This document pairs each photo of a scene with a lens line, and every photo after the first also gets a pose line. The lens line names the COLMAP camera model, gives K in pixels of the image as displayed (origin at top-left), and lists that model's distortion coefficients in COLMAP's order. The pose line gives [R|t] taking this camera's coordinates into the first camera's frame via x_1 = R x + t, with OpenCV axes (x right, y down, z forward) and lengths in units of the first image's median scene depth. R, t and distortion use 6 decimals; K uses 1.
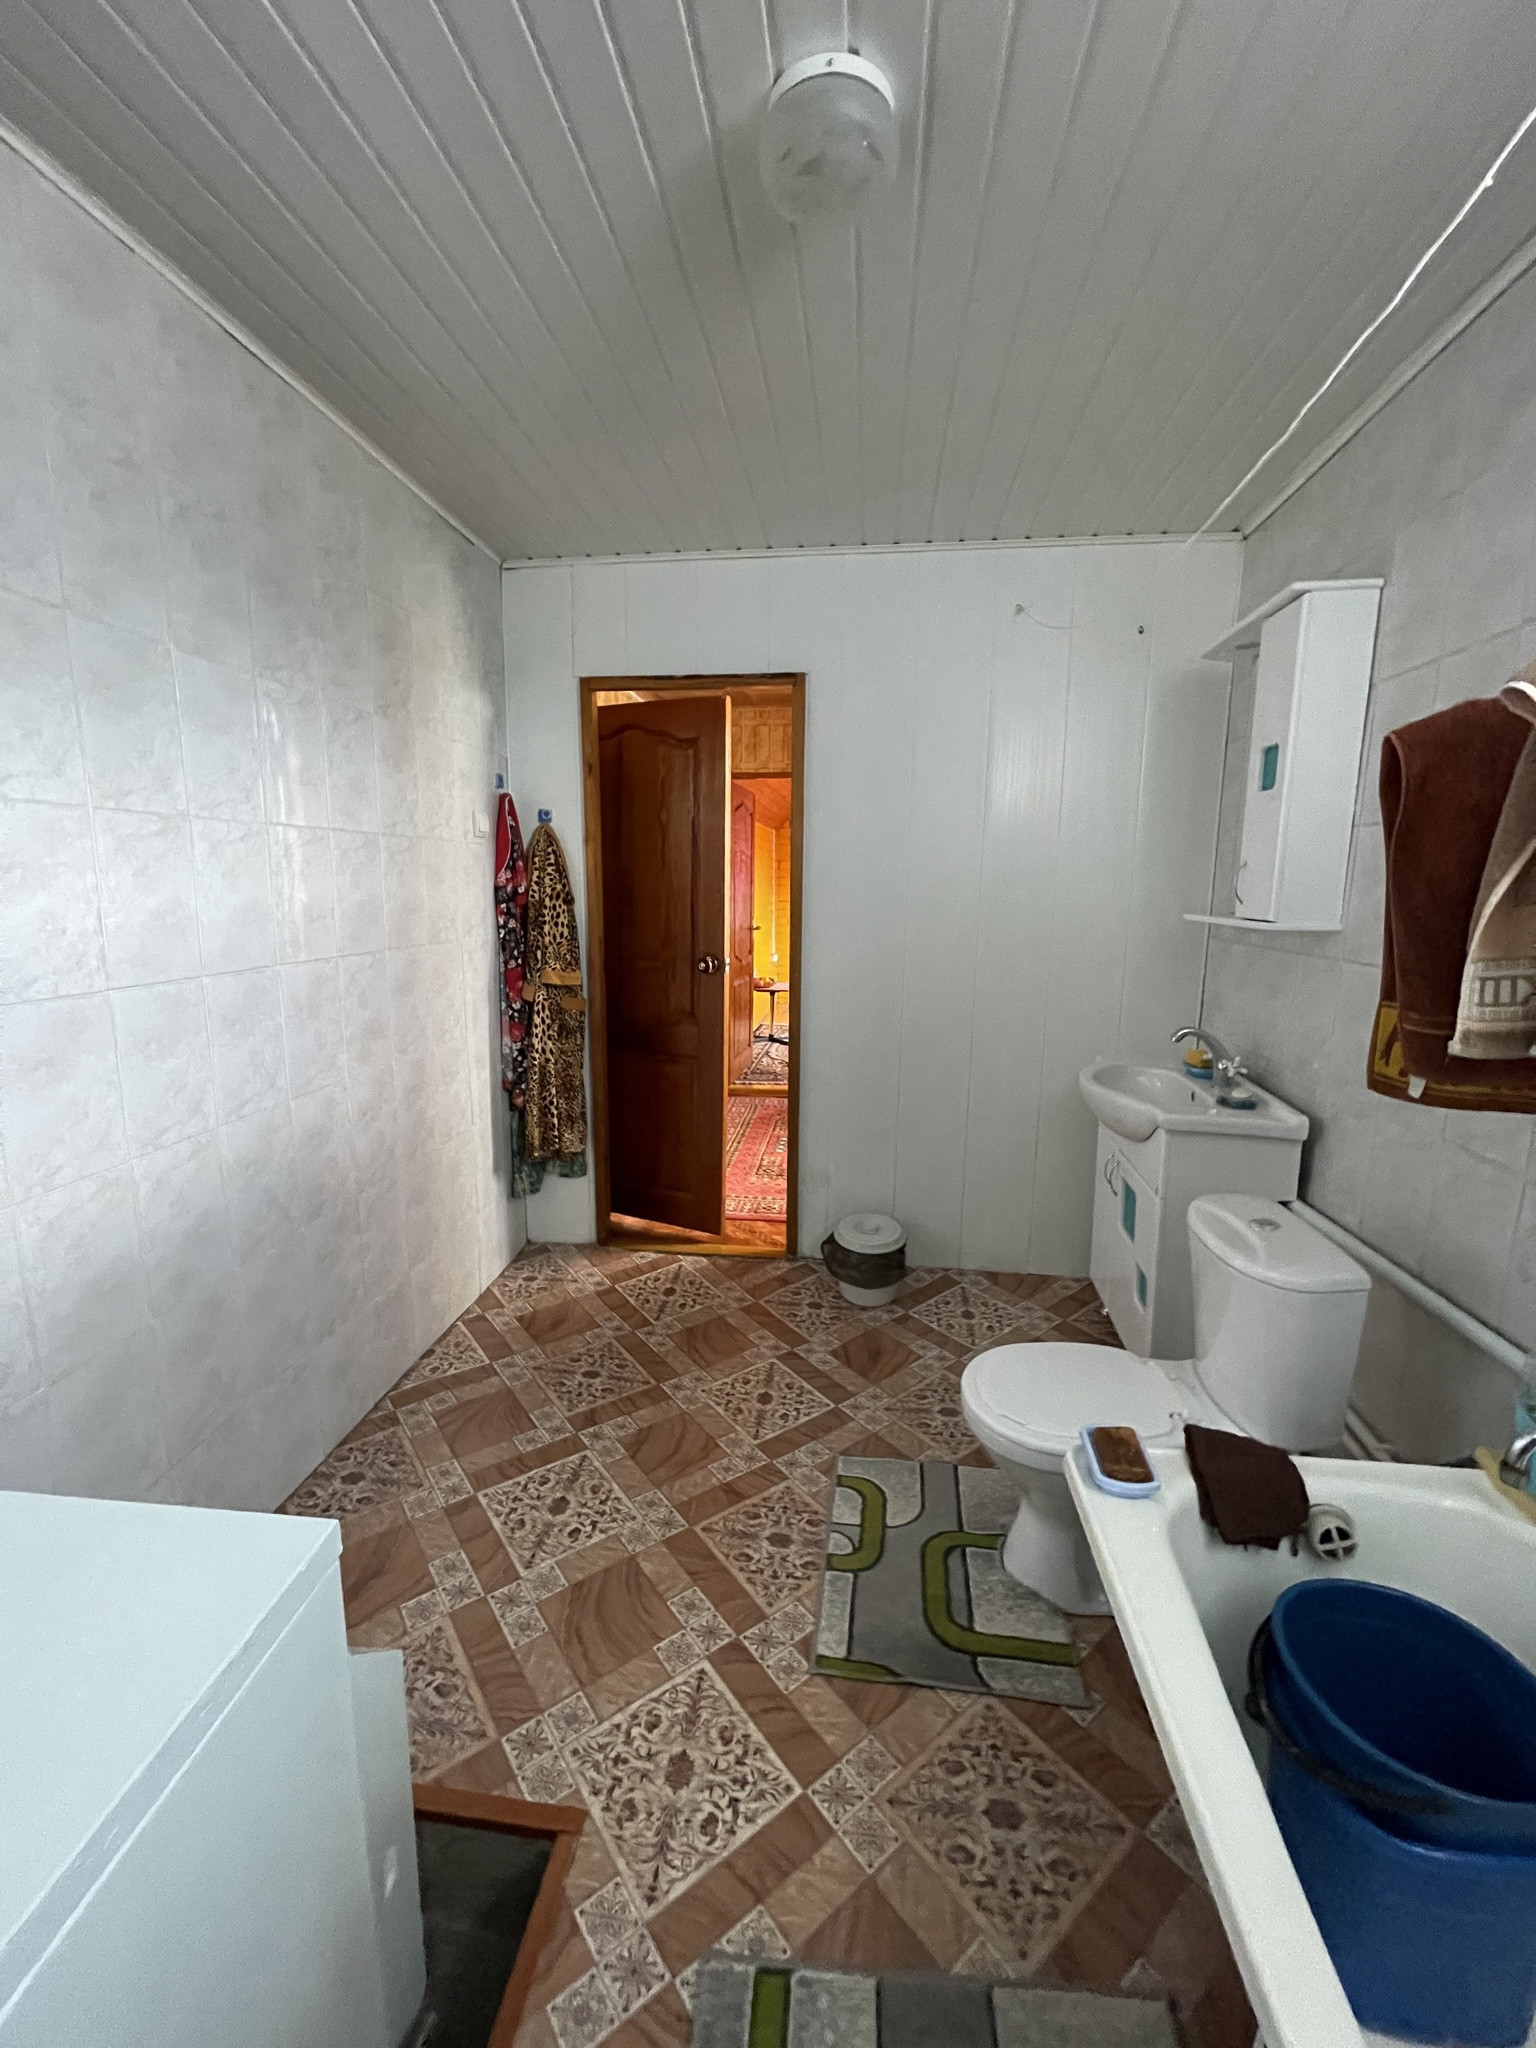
lens RADIAL K [[830.0, 0, 761.9], [0, 830.0, 1026.4], [0, 0, 1]] dist [-0.001975, 0.000349]
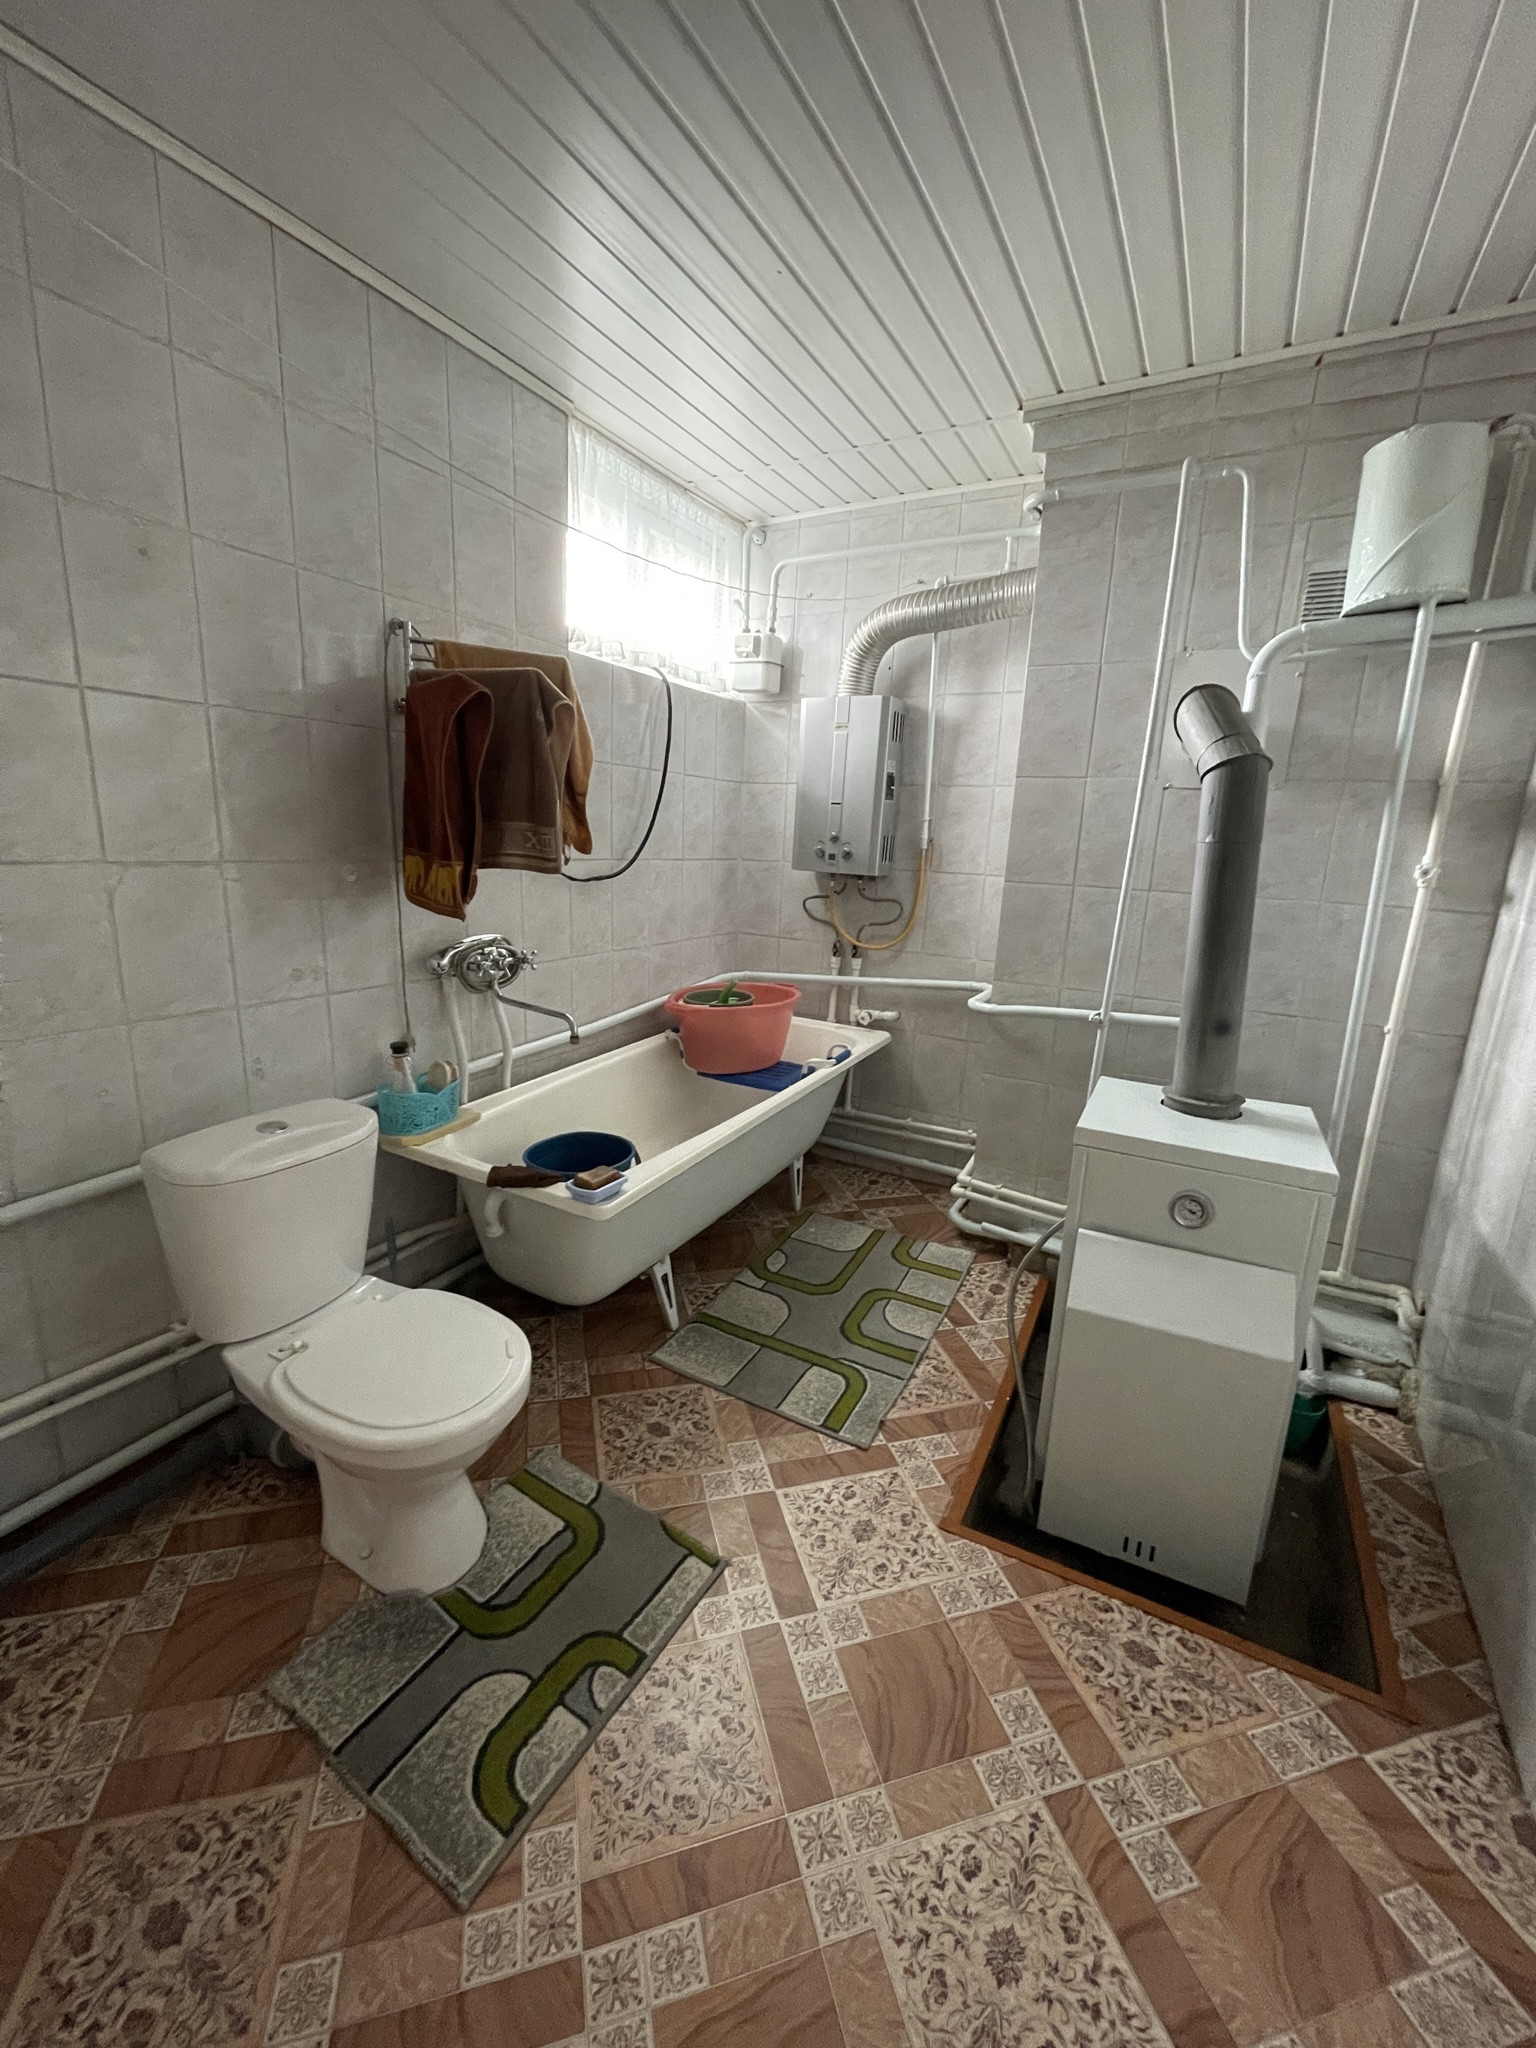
lens RADIAL K [[830.0, 0, 761.9], [0, 830.0, 1019.7], [0, 0, 1]] dist [-0.001975, 0.000349]
pose [[-0.927298, -0.122738, 0.353629, -0.273736], [0.018320, 0.928702, 0.370375, -0.245082], [-0.373875, 0.349927, -0.858935, 1.678993]]
